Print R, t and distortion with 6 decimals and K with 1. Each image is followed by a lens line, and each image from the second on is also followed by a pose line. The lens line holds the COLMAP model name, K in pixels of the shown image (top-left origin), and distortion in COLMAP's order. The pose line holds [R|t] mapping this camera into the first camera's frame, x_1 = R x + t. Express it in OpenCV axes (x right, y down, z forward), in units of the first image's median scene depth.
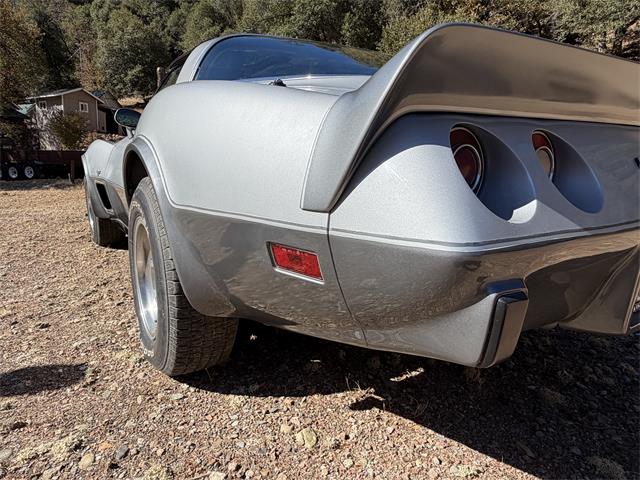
lens RADIAL K [[405.9, 0, 311.7], [0, 405.9, 240.6], [0, 0, 1]] dist [-0.007393, 0.002566]
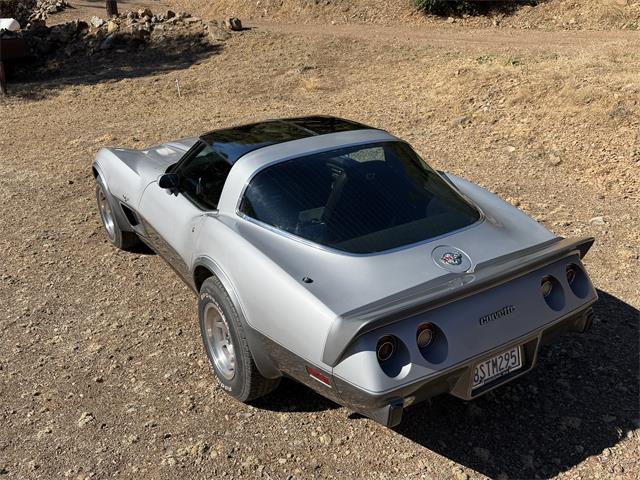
lens RADIAL K [[583.7, 0, 311.1], [0, 583.7, 228.8], [0, 0, 1]] dist [0.028372, 0.000000]
pose [[0.999129, -0.031347, -0.027537, 0.021271], [0.035935, 0.981878, 0.186078, -0.868569], [0.021205, -0.186905, 0.982149, -1.315527]]
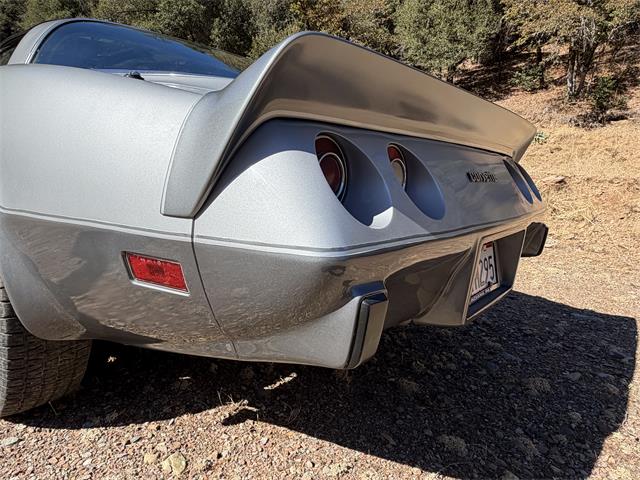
lens RADIAL K [[406.1, 0, 315.0], [0, 406.1, 240.3], [0, 0, 1]] dist [-0.015735, 0.004325]
pose [[0.949731, -0.012697, 0.312810, 0.009196], [0.018908, 0.999680, -0.016830, 0.000883], [-0.312496, 0.021898, 0.949667, 0.018808]]
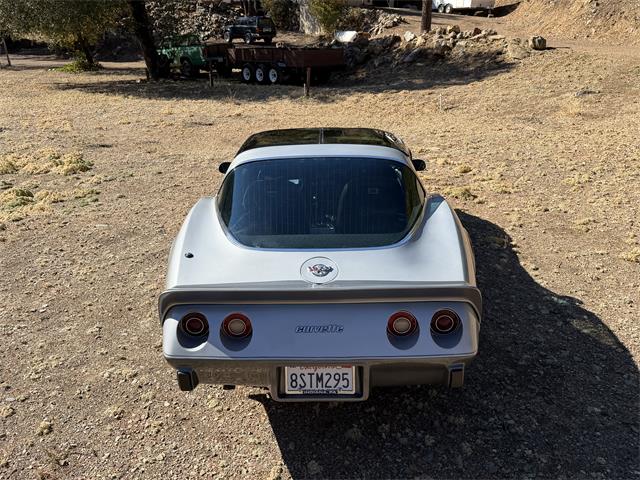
lens RADIAL K [[583.7, 0, 320.4], [0, 583.7, 239.4], [0, 0, 1]] dist [0.028372, 0.000000]
pose [[0.837996, 0.175138, -0.516807, 1.691948], [-0.086896, 0.977839, 0.190474, -0.873280], [0.538713, -0.114708, 0.834644, -1.020411]]
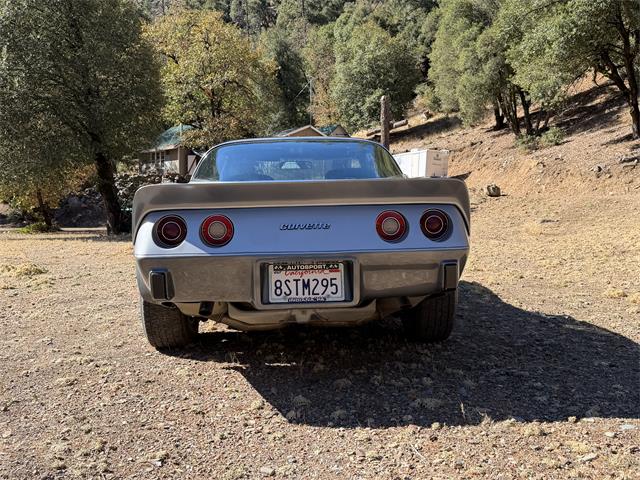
lens RADIAL K [[607.7, 0, 319.8], [0, 607.7, 235.9], [0, 0, 1]] dist [0.055922, 0.000000]
pose [[0.870445, 0.000688, -0.492265, 1.730434], [-0.071453, 0.989585, -0.124964, 0.159975], [0.487052, 0.143948, 0.861429, -1.074953]]
